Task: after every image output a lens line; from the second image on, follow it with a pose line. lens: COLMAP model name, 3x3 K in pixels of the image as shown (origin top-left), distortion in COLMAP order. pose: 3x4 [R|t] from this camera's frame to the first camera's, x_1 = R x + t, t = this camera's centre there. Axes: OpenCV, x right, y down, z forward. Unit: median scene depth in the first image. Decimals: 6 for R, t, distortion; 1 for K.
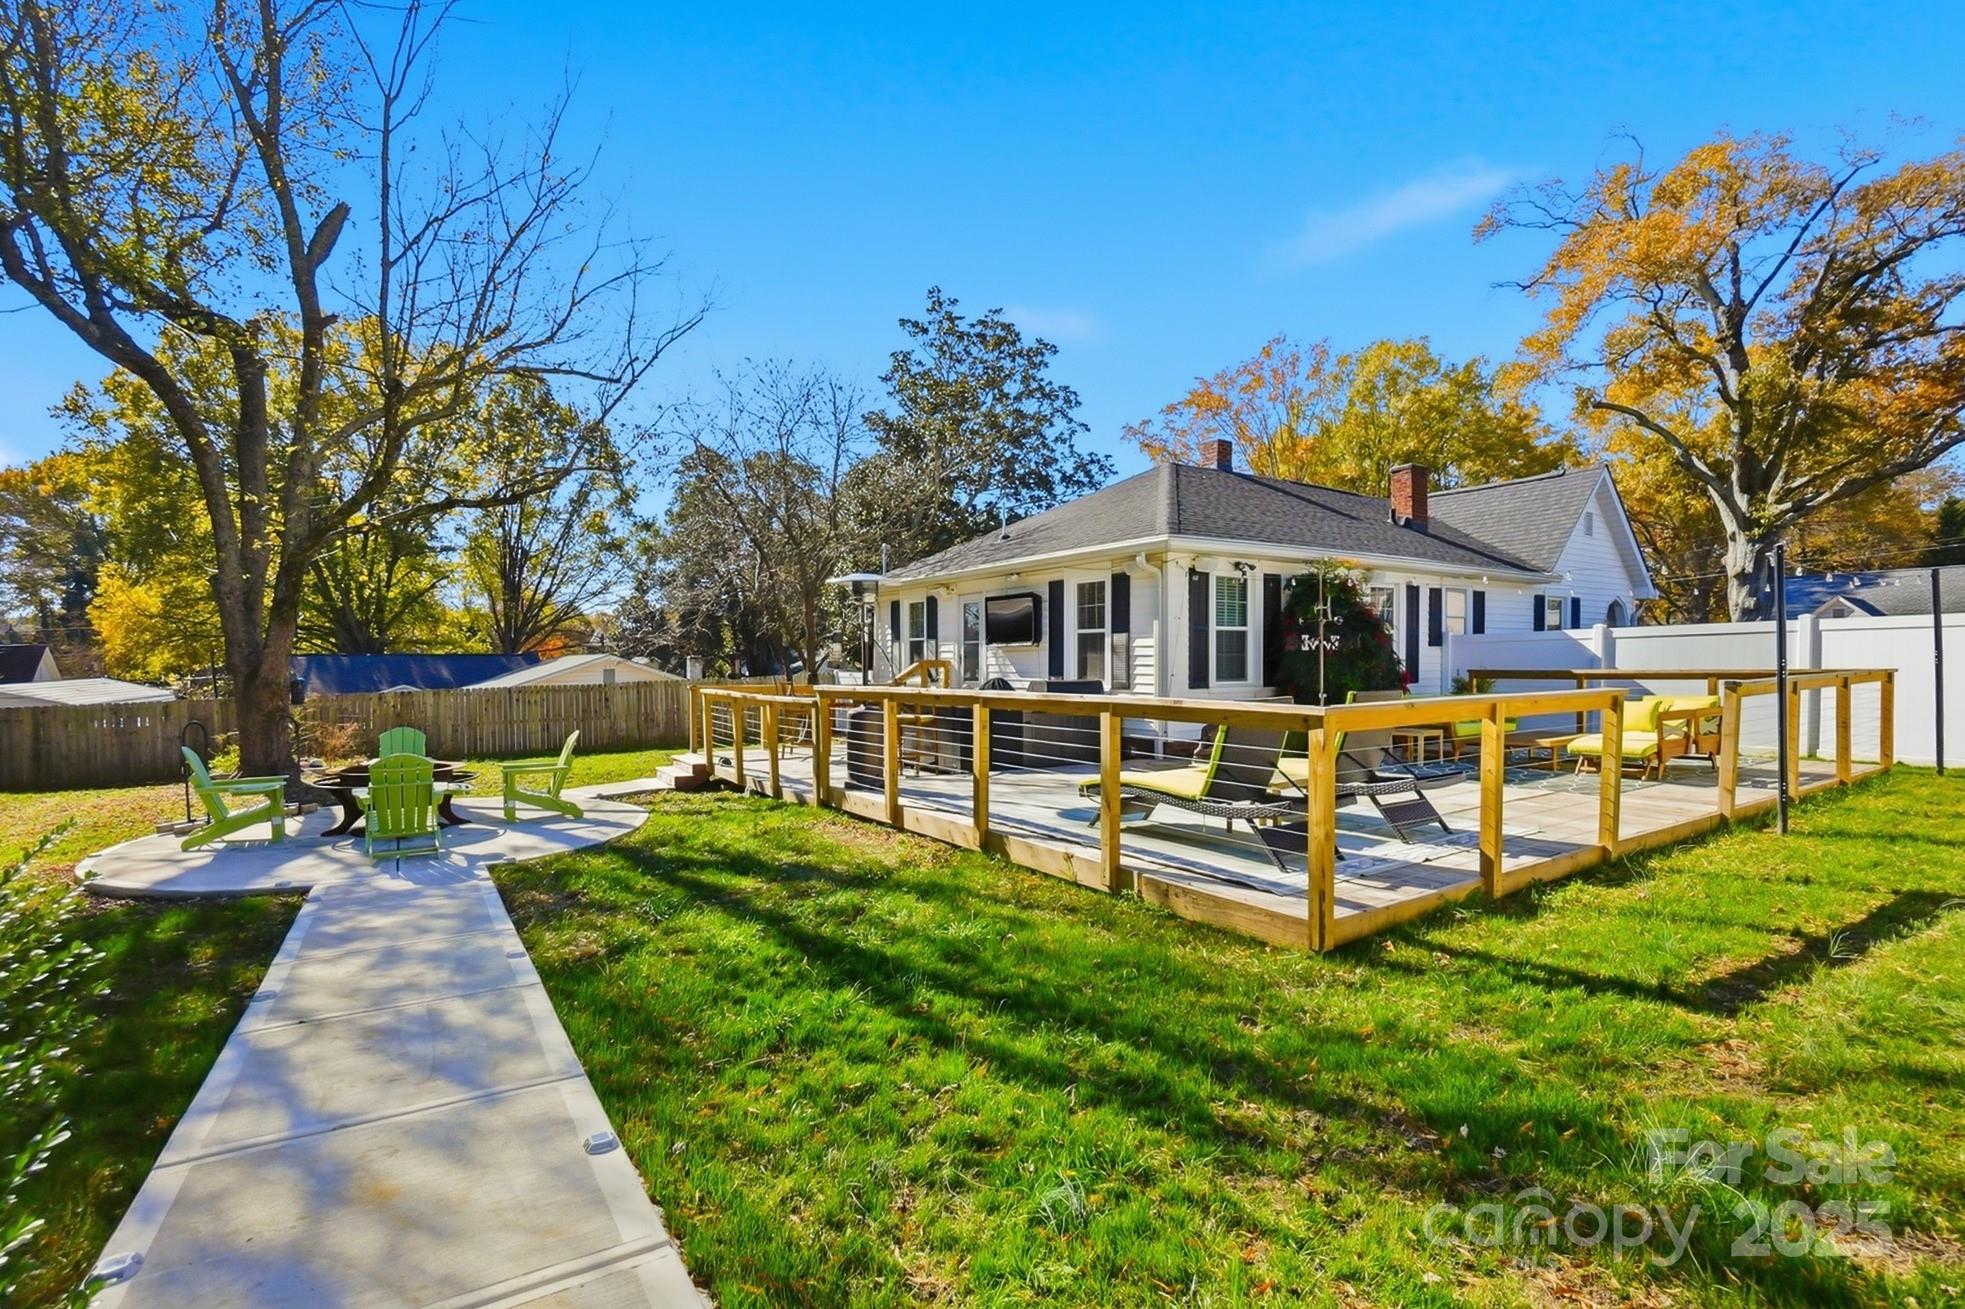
lens RADIAL K [[947.7, 0, 982.5], [0, 947.7, 654.5], [0, 0, 1]] dist [-0.001322, -0.000233]
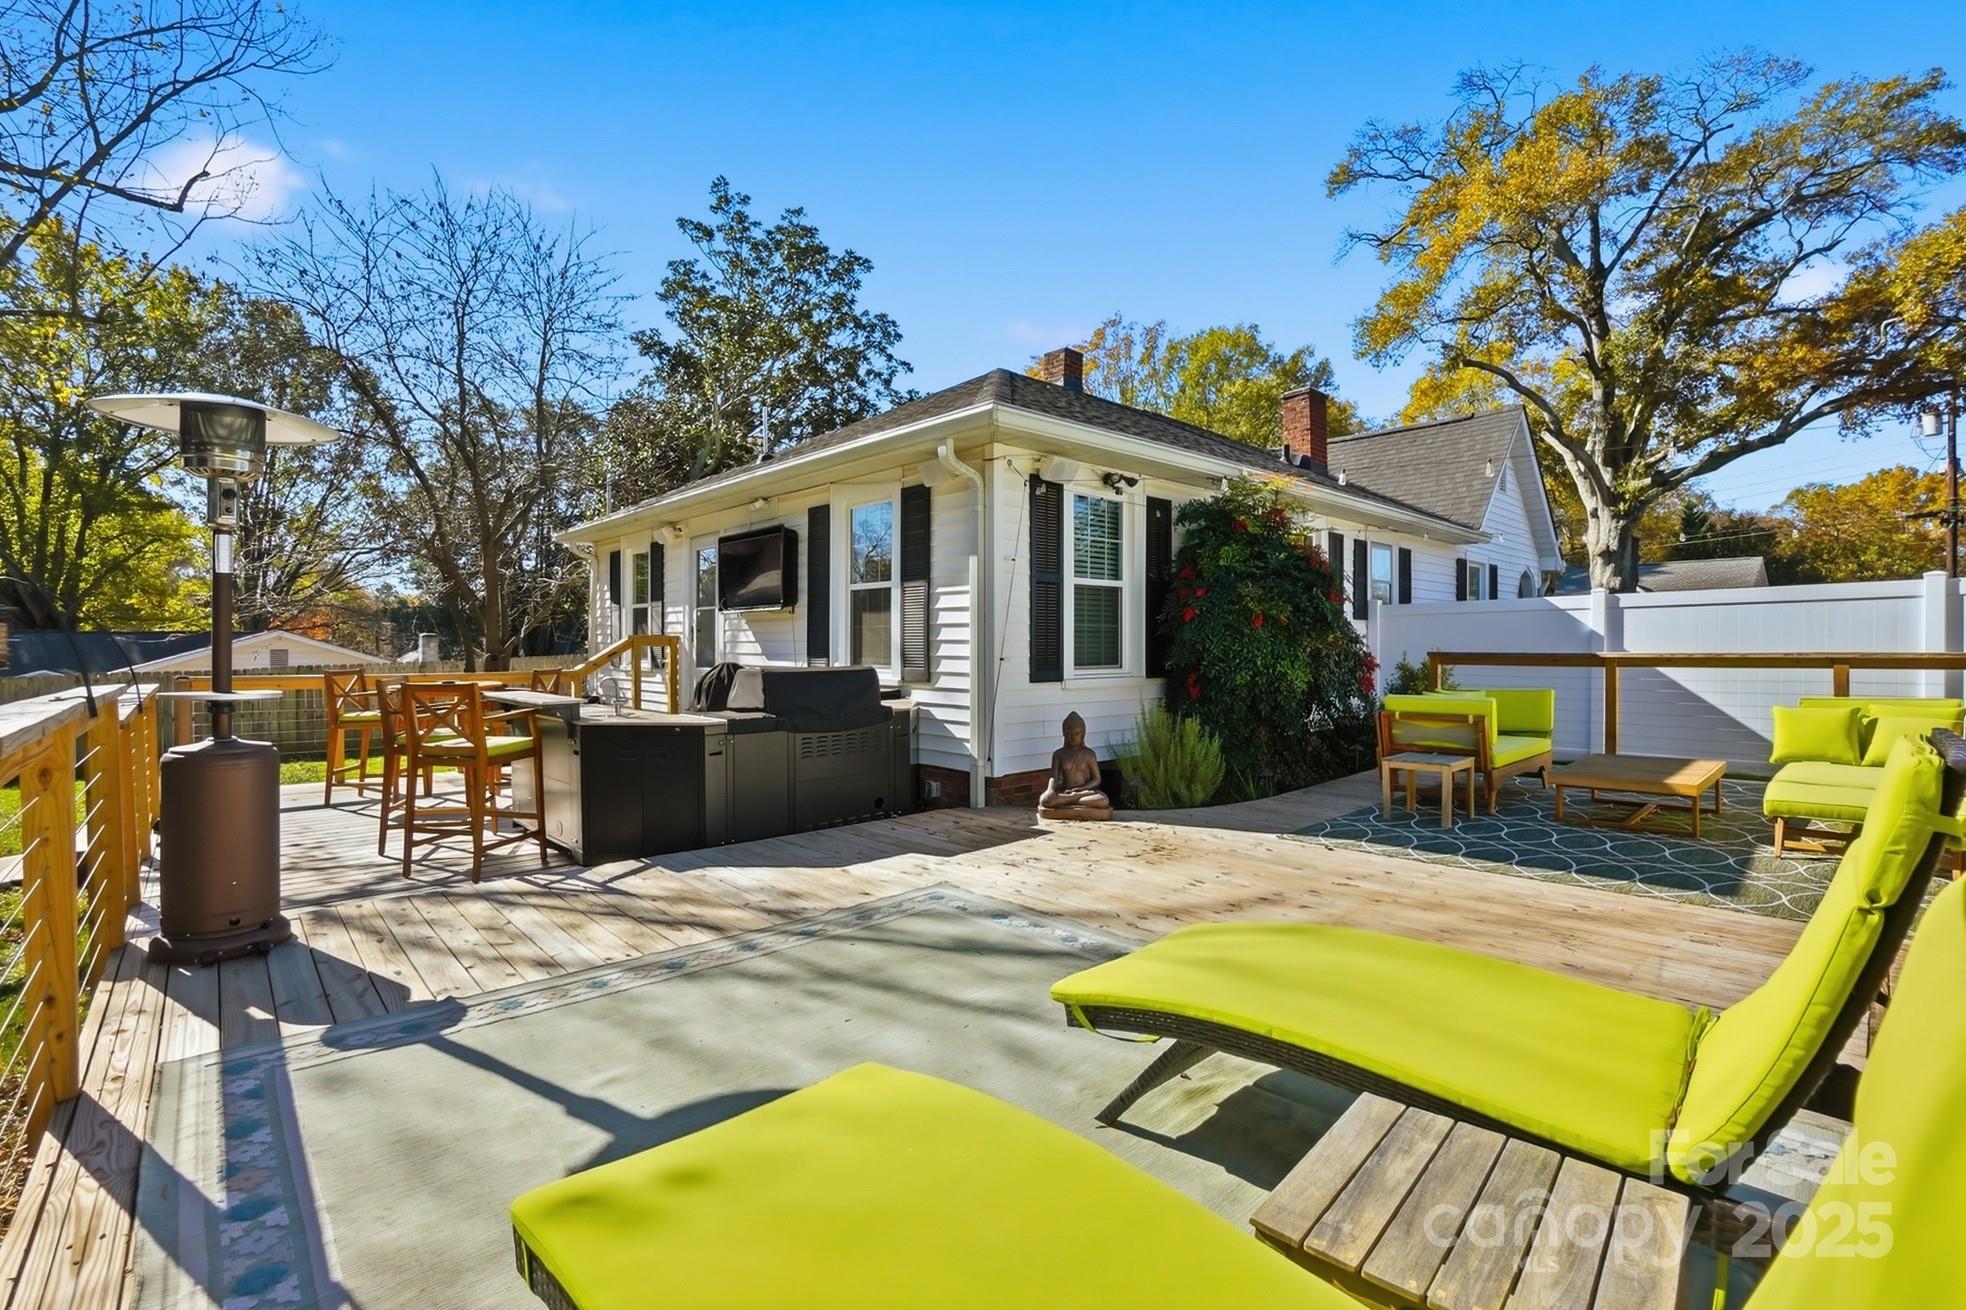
lens RADIAL K [[948.2, 0, 983.0], [0, 948.2, 655.0], [0, 0, 1]] dist [-0.001322, -0.000233]
pose [[0.985233, 0.003170, 0.171192, 0.049011], [-0.006154, 0.999838, 0.016906, 0.005268], [-0.171111, -0.017710, 0.985093, 0.233320]]
